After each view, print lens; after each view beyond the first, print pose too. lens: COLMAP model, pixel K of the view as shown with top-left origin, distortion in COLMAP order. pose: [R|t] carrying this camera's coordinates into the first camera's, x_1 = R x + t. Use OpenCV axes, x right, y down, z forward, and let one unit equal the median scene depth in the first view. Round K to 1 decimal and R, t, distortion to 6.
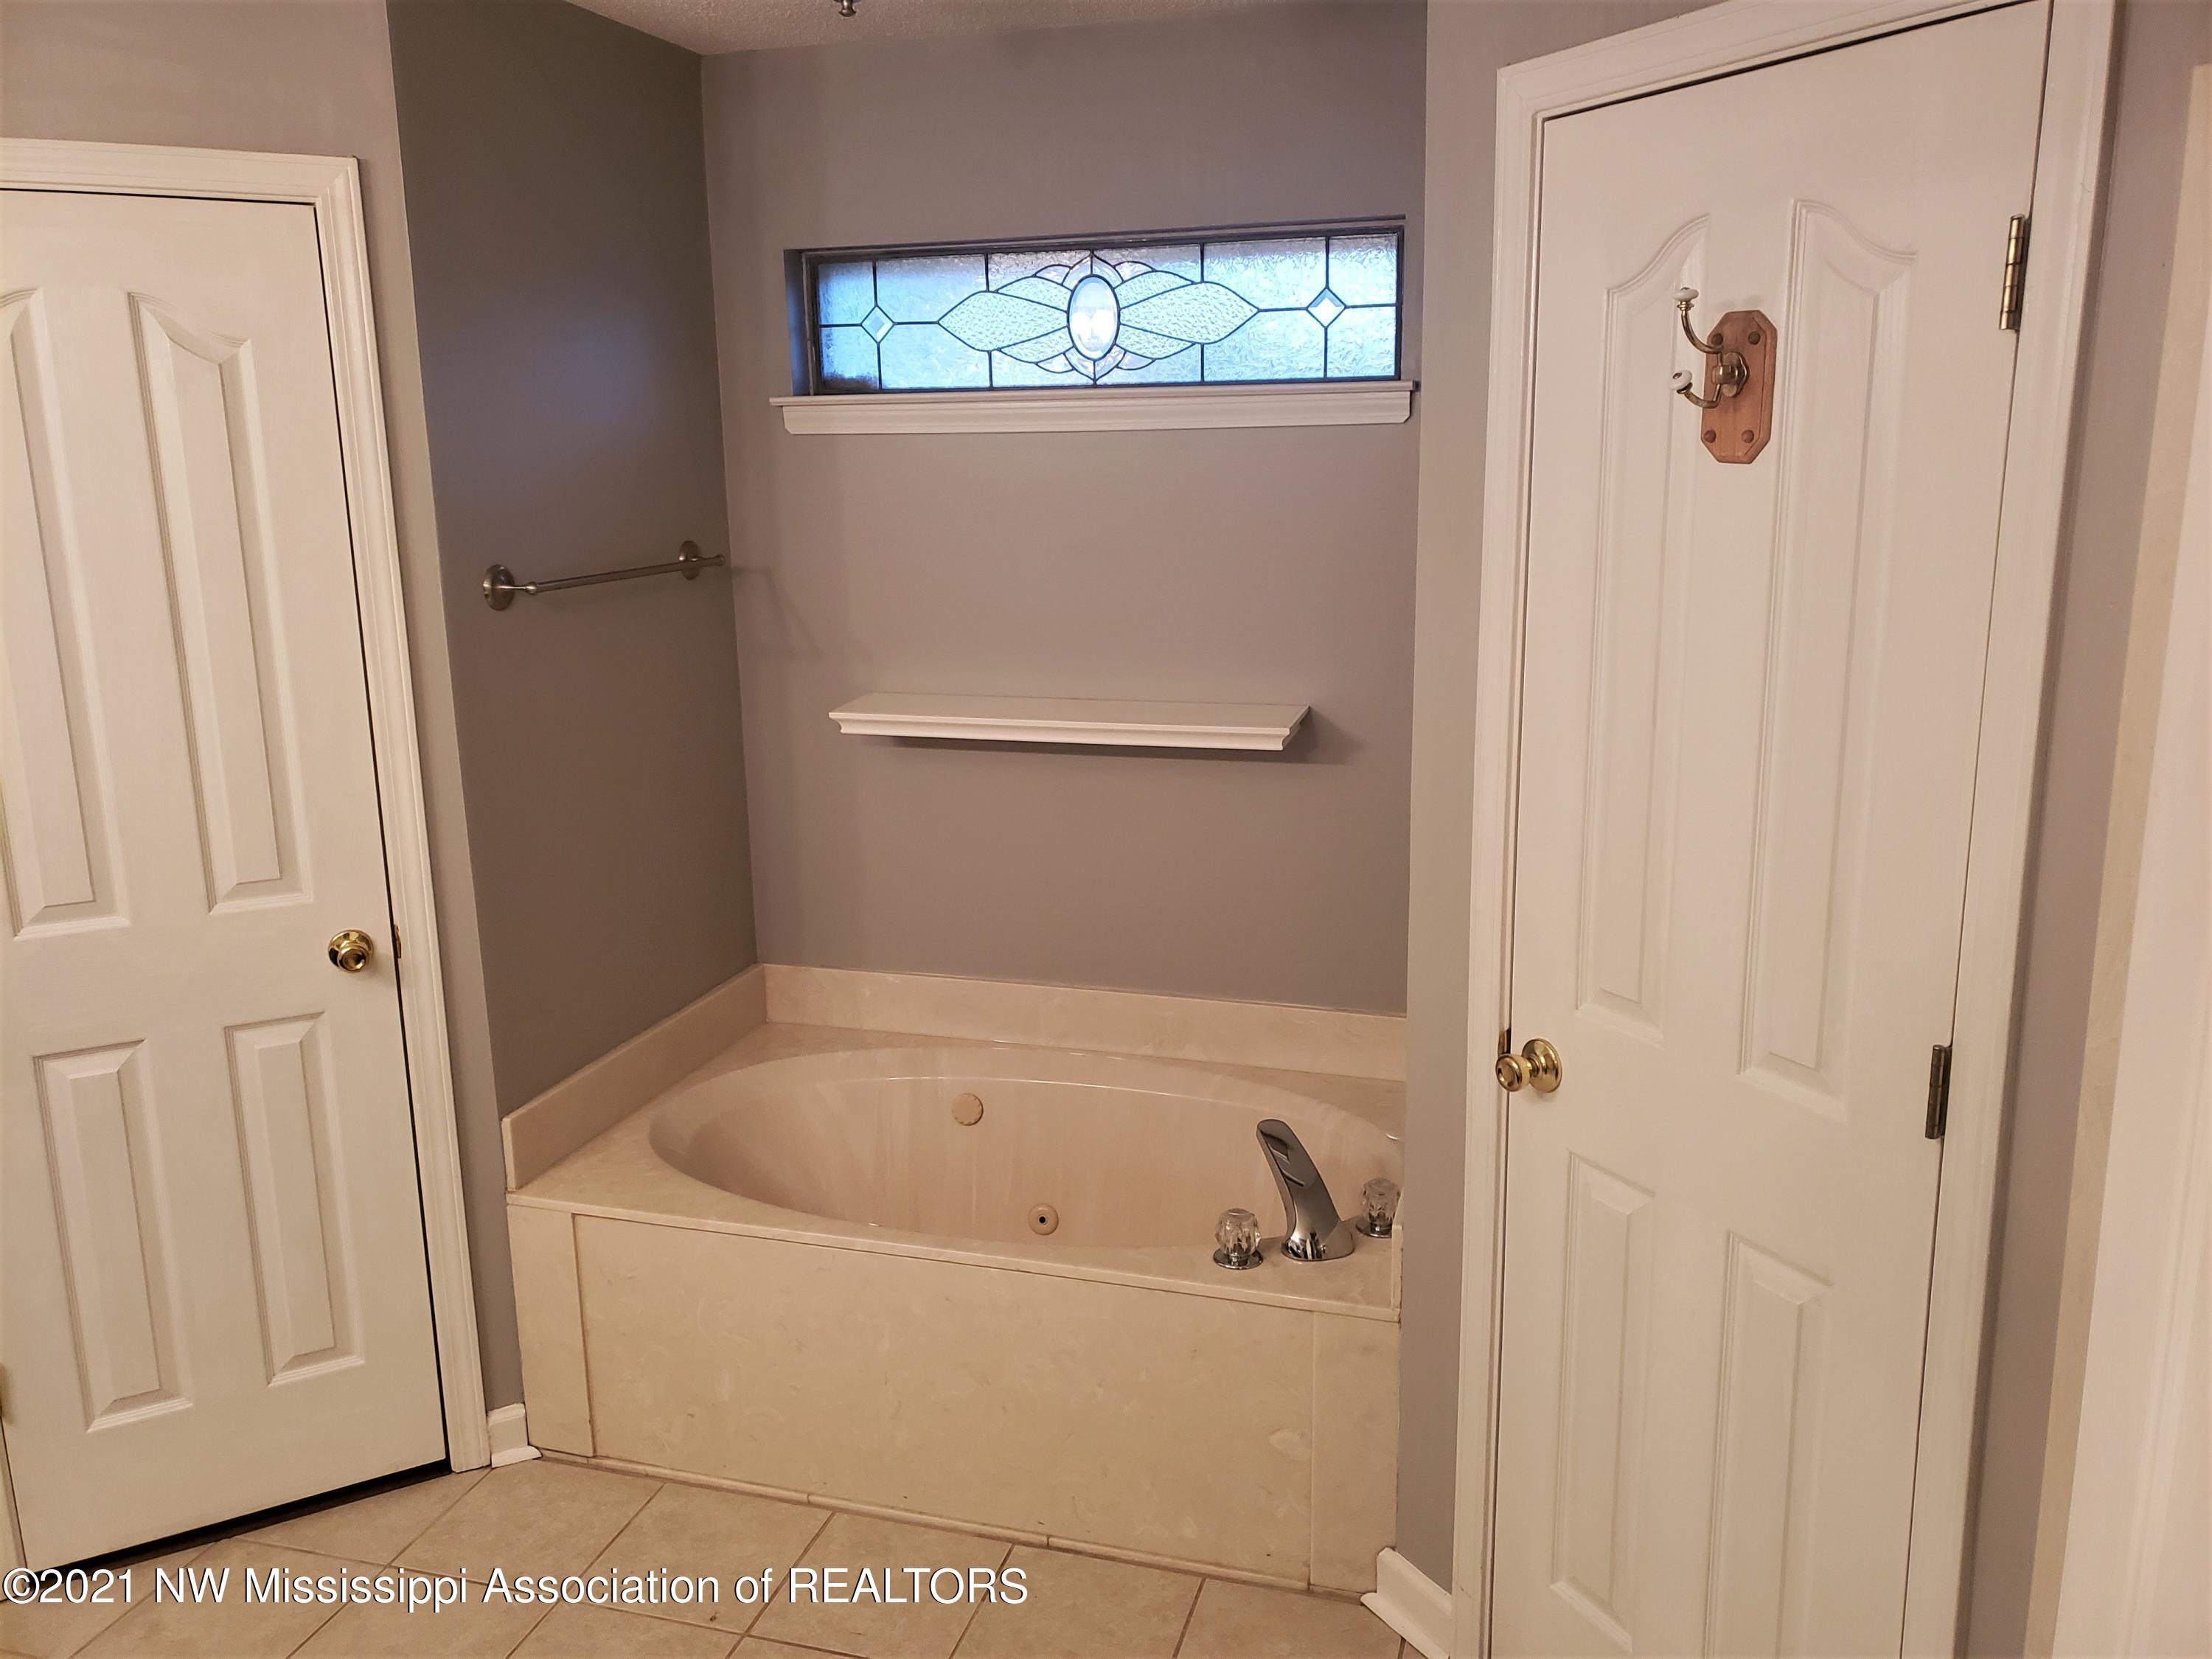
lens RADIAL K [[1683.4, 0, 1108.9], [0, 1683.4, 830.2], [0, 0, 1]] dist [-0.001410, -0.047863]
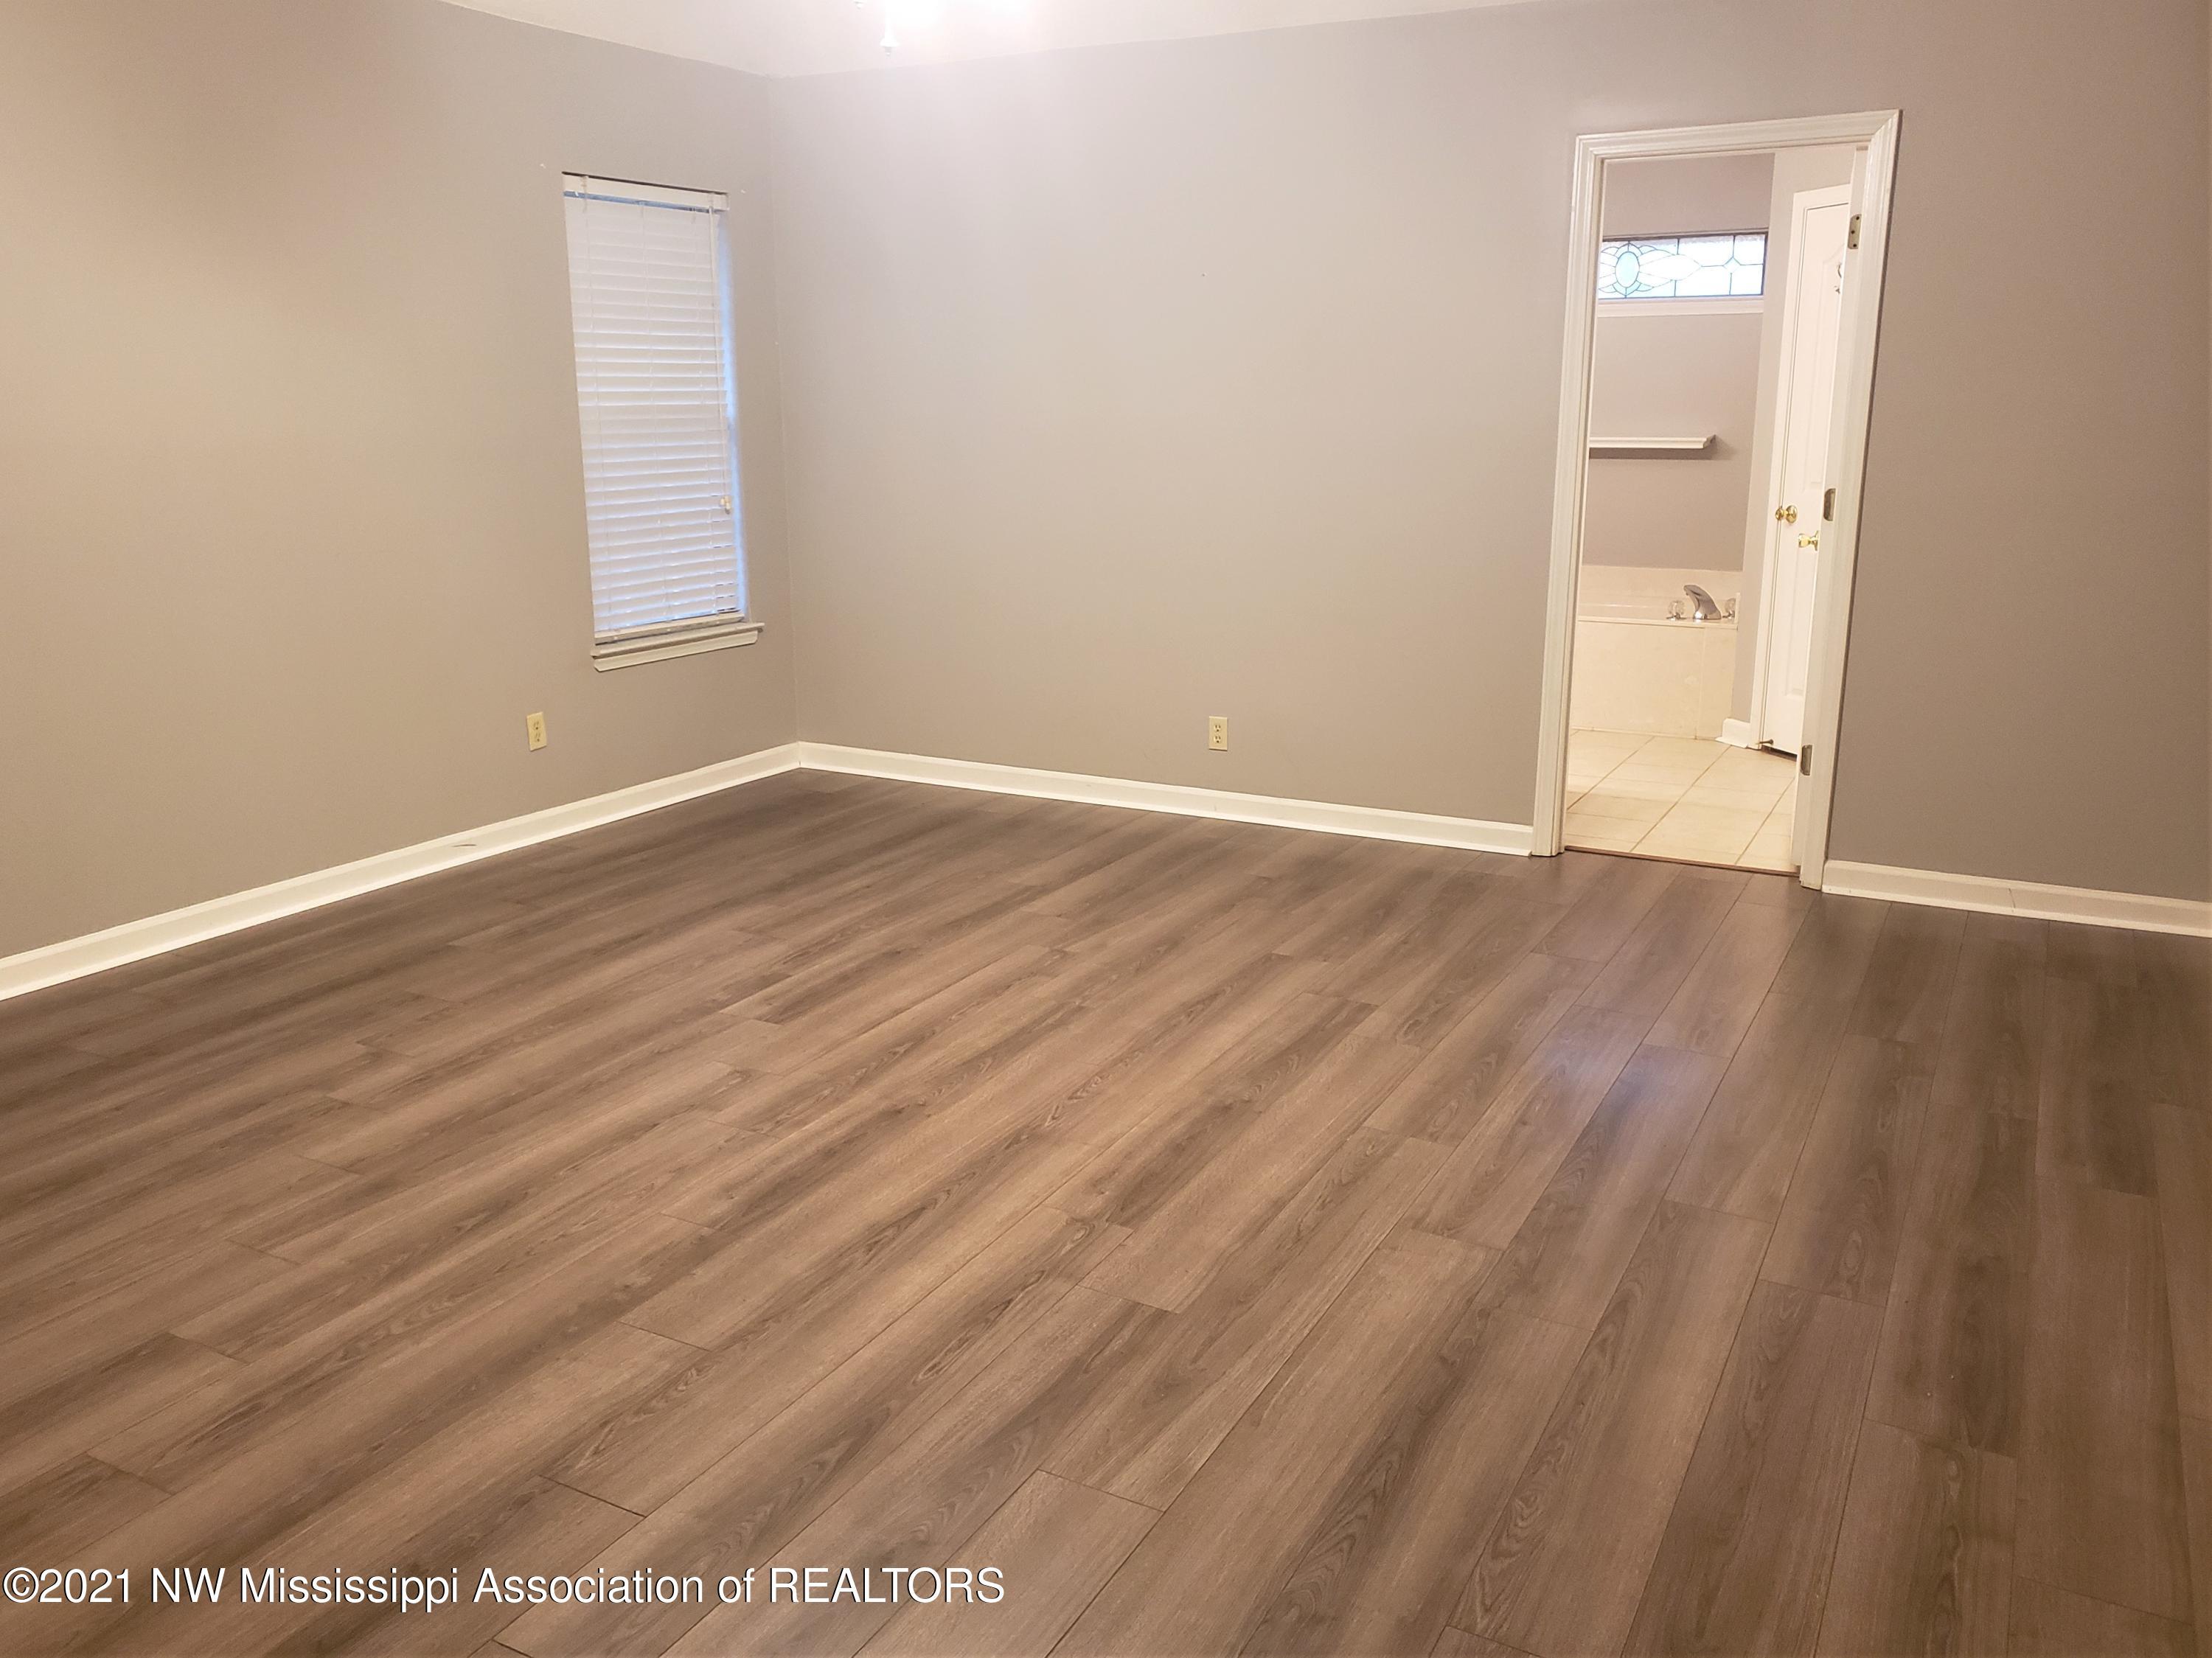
lens RADIAL K [[1683.2, 0, 1100.8], [0, 1683.2, 820.0], [0, 0, 1]] dist [-0.001410, -0.047863]
pose [[0.976924, 0.060314, -0.204893, -0.208448], [-0.055091, 0.997997, 0.031107, 0.446779], [0.206359, -0.019102, 0.978290, -1.516415]]
